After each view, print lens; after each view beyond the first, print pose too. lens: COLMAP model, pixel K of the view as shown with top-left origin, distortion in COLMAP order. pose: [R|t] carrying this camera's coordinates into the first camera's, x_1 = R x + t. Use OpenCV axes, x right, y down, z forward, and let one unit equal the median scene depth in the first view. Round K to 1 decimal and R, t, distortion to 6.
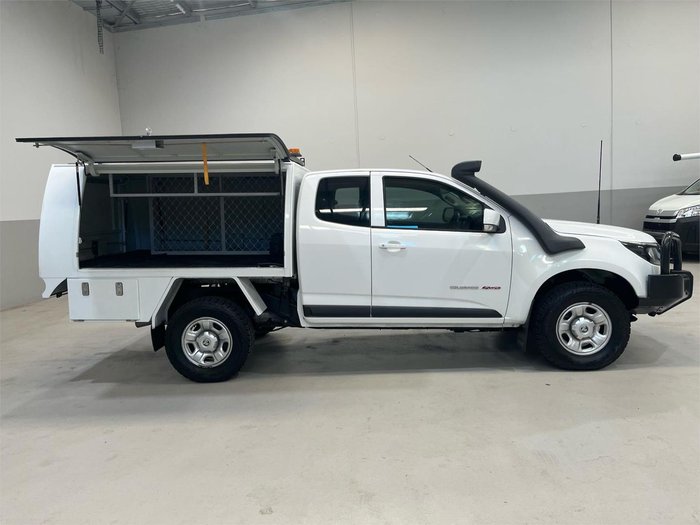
lens RADIAL K [[531.9, 0, 346.6], [0, 531.9, 257.9], [0, 0, 1]] dist [0.057520, -0.082480]
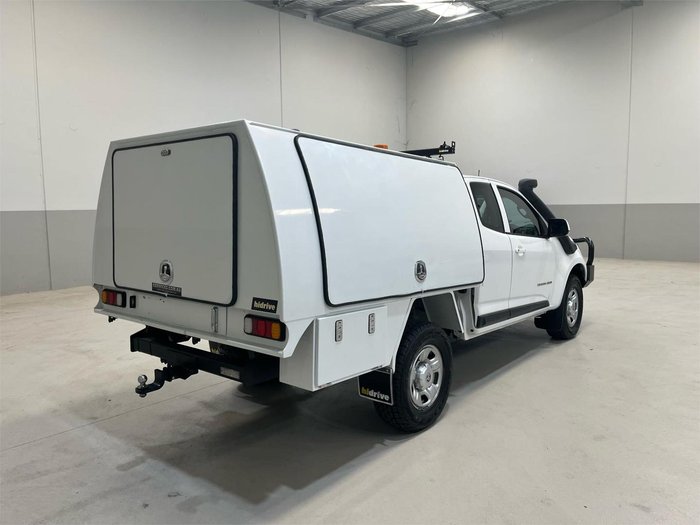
lens RADIAL K [[531.9, 0, 347.7], [0, 531.9, 258.8], [0, 0, 1]] dist [0.057520, -0.082480]
pose [[0.597009, -0.034698, 0.801484, -0.975214], [0.059683, 0.998217, -0.001242, -0.024334], [-0.800012, 0.048576, 0.598015, 0.617594]]
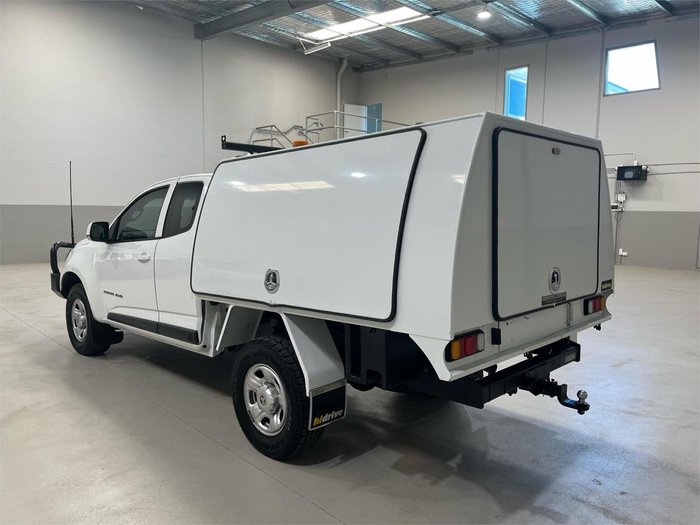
lens RADIAL K [[531.9, 0, 350.0], [0, 531.9, 267.5], [0, 0, 1]] dist [0.057520, -0.082480]
pose [[-0.744248, -0.031291, 0.667170, -0.809506], [0.093705, 0.984130, 0.150687, -0.153981], [-0.661298, 0.174666, -0.729505, 1.825183]]
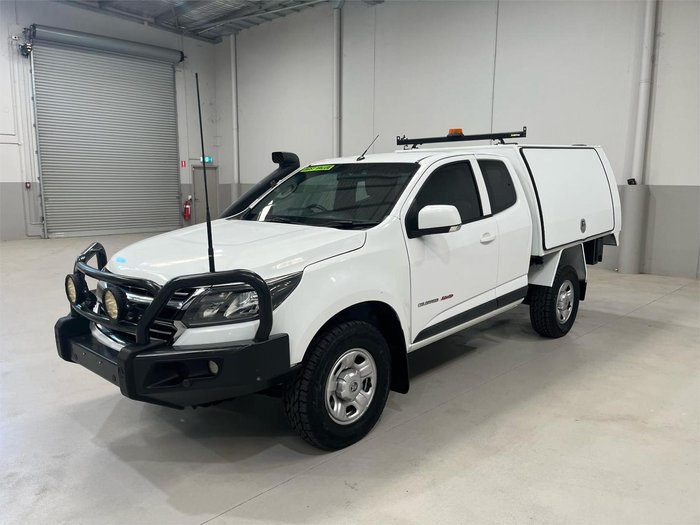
lens RADIAL K [[531.9, 0, 345.3], [0, 531.9, 266.2], [0, 0, 1]] dist [0.057520, -0.082480]
pose [[-0.649715, 0.162753, -0.742551, 0.936941], [-0.046460, 0.966484, 0.252487, -0.231897], [0.758757, 0.198543, -0.620378, 1.752519]]
